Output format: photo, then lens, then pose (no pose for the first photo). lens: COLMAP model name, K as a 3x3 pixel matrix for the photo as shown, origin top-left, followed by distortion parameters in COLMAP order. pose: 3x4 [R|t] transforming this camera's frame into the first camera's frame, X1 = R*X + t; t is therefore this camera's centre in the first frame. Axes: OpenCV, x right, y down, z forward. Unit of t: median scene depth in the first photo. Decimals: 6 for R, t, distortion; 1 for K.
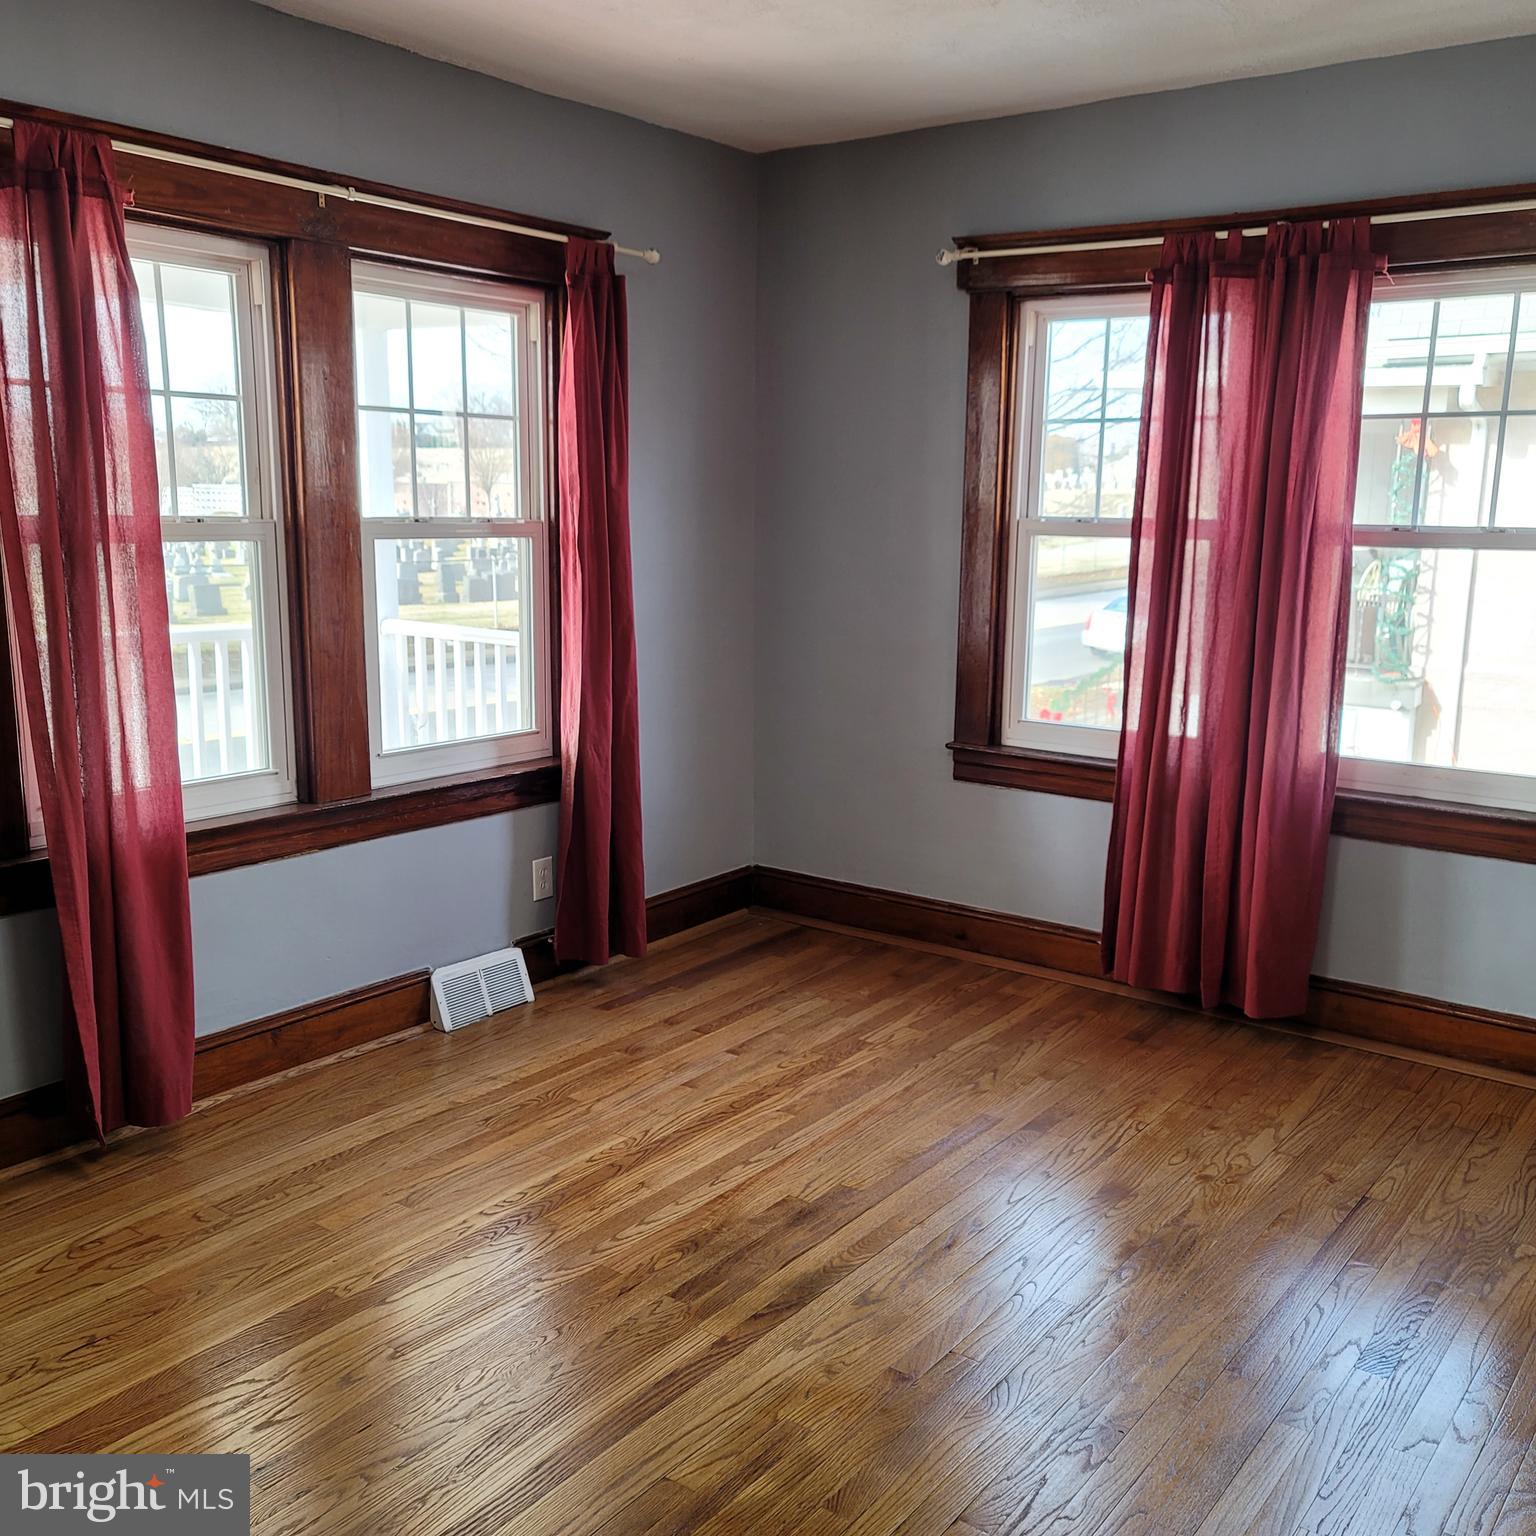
lens RADIAL K [[1507.2, 0, 768.2], [0, 1507.2, 775.1], [0, 0, 1]] dist [0.045786, 0.000000]
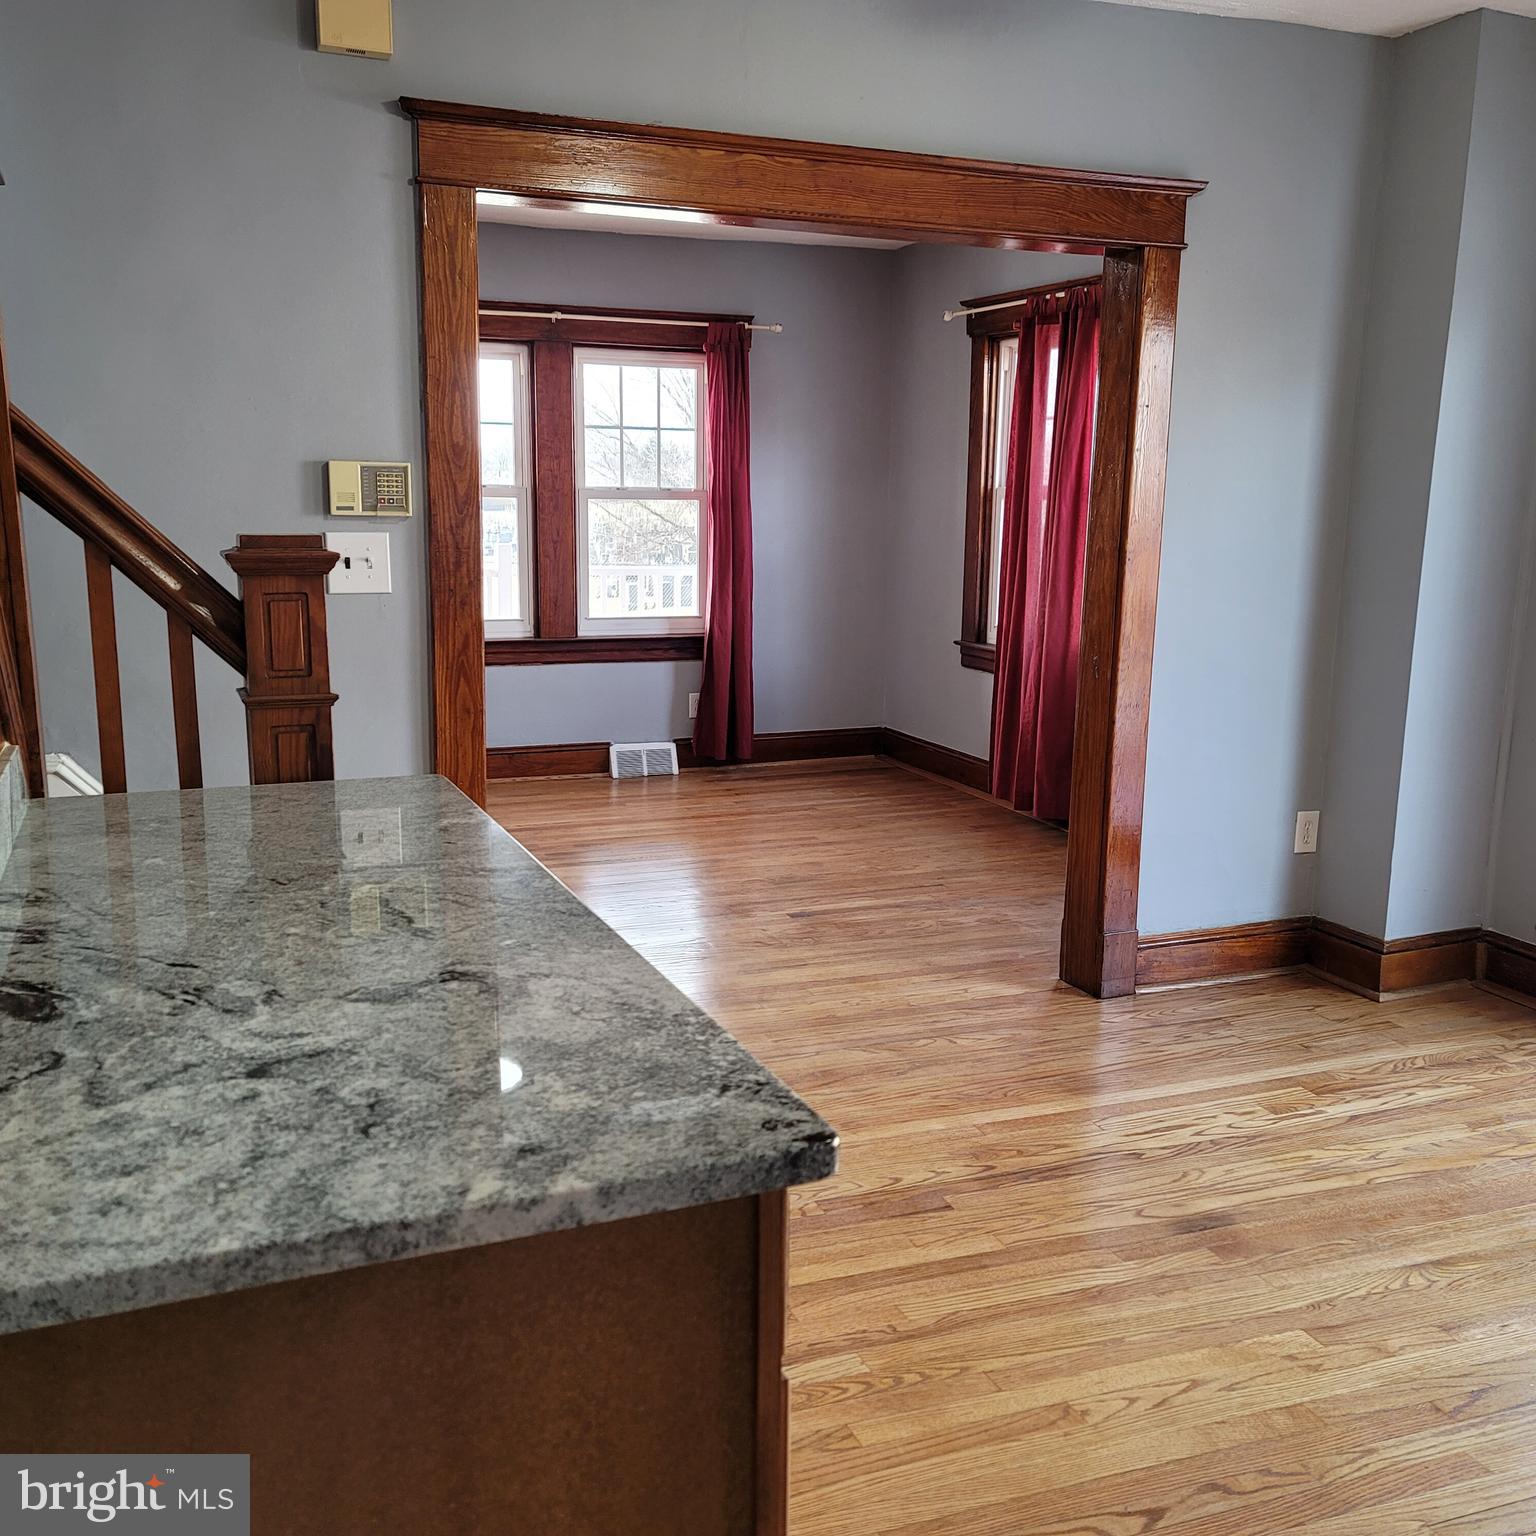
lens RADIAL K [[1507.2, 0, 765.9], [0, 1507.2, 802.8], [0, 0, 1]] dist [0.045786, 0.000000]
pose [[0.846693, 0.102300, -0.522155, 0.924580], [-0.097520, 0.994556, 0.036721, 0.123727], [0.523069, 0.019829, 0.852060, -0.441855]]
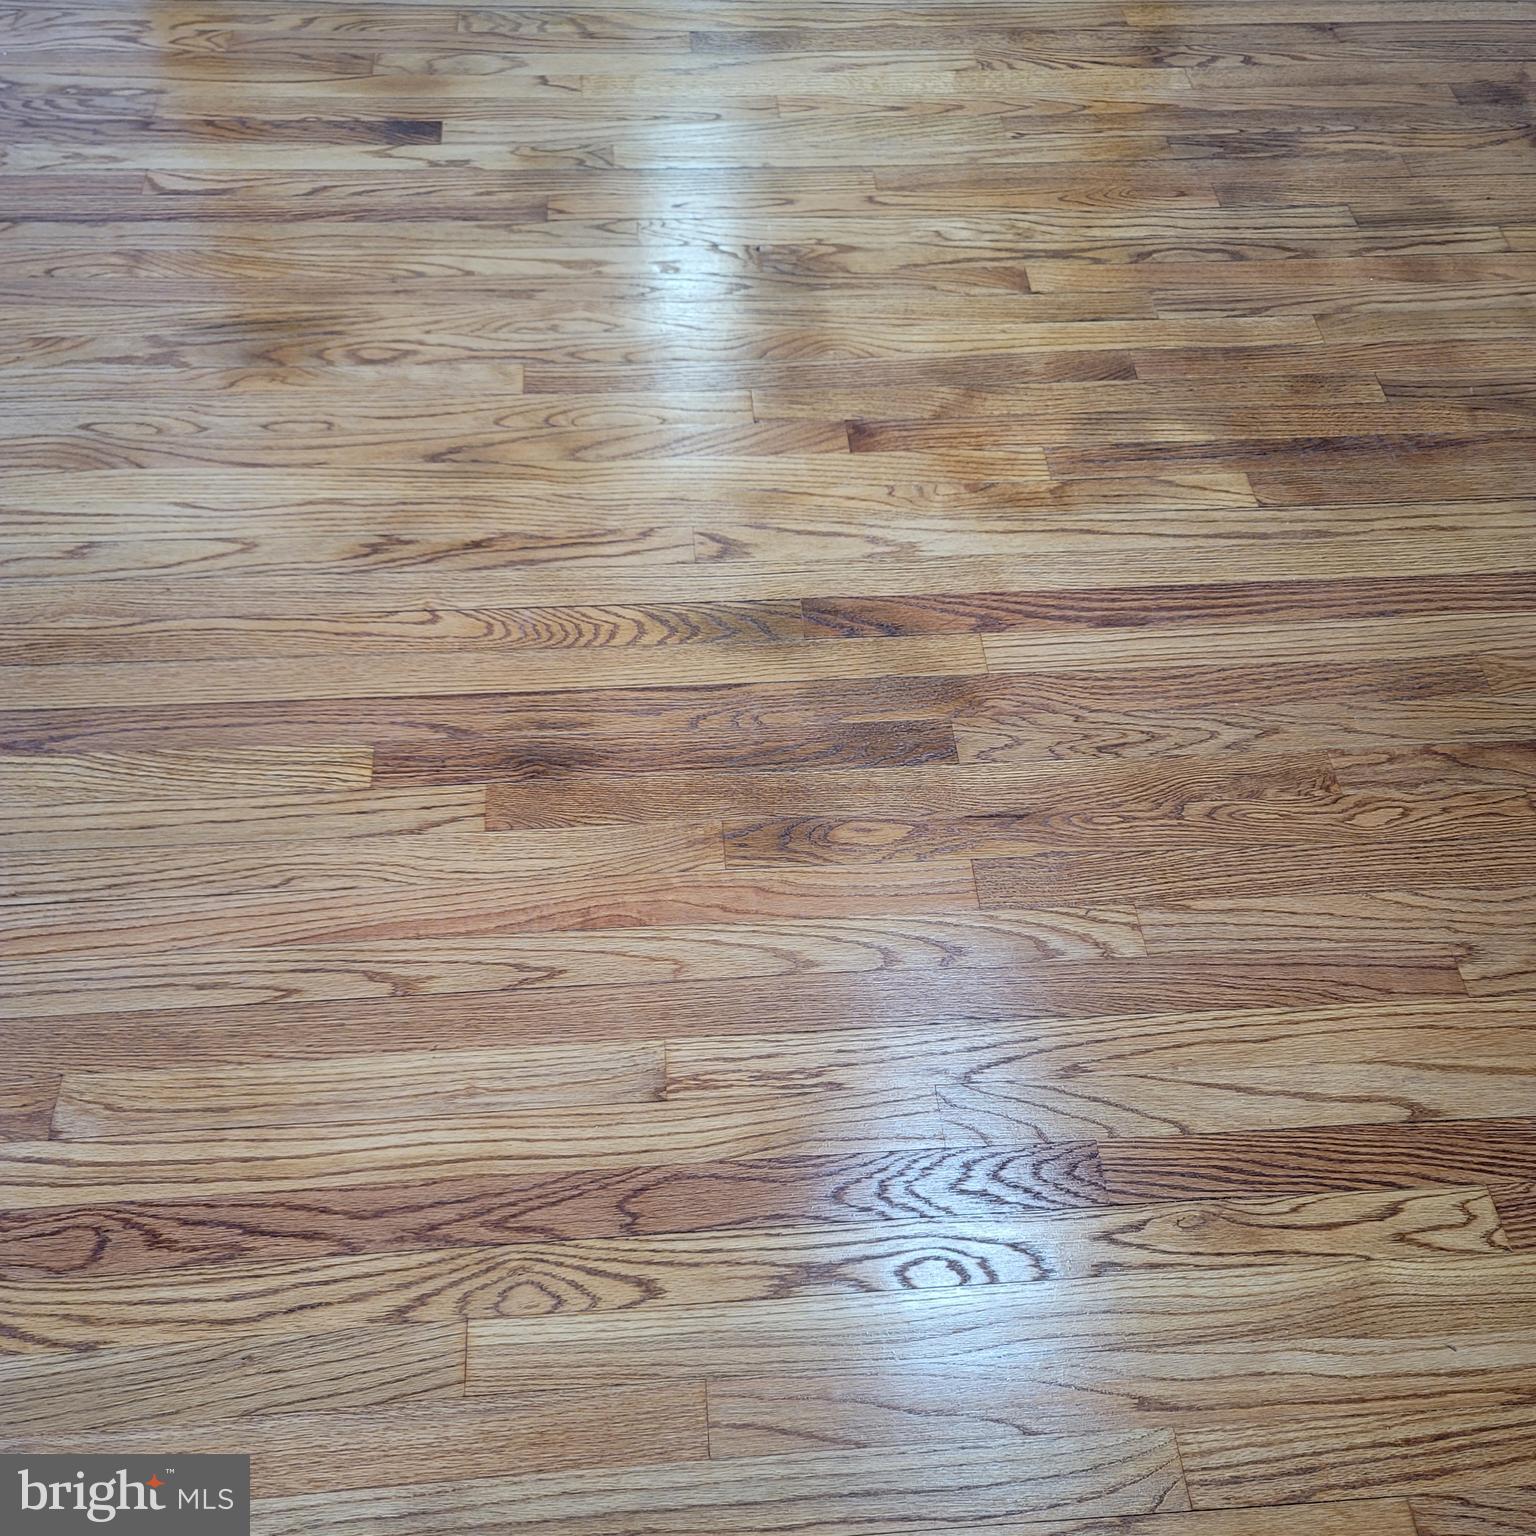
lens RADIAL K [[1507.2, 0, 767.5], [0, 1507.2, 767.6], [0, 0, 1]] dist [0.045786, 0.000000]
pose [[-0.658634, -0.633004, 0.406826, -0.179033], [0.092466, 0.468475, 0.878625, -0.098567], [-0.746761, 0.616309, -0.250022, 0.878502]]
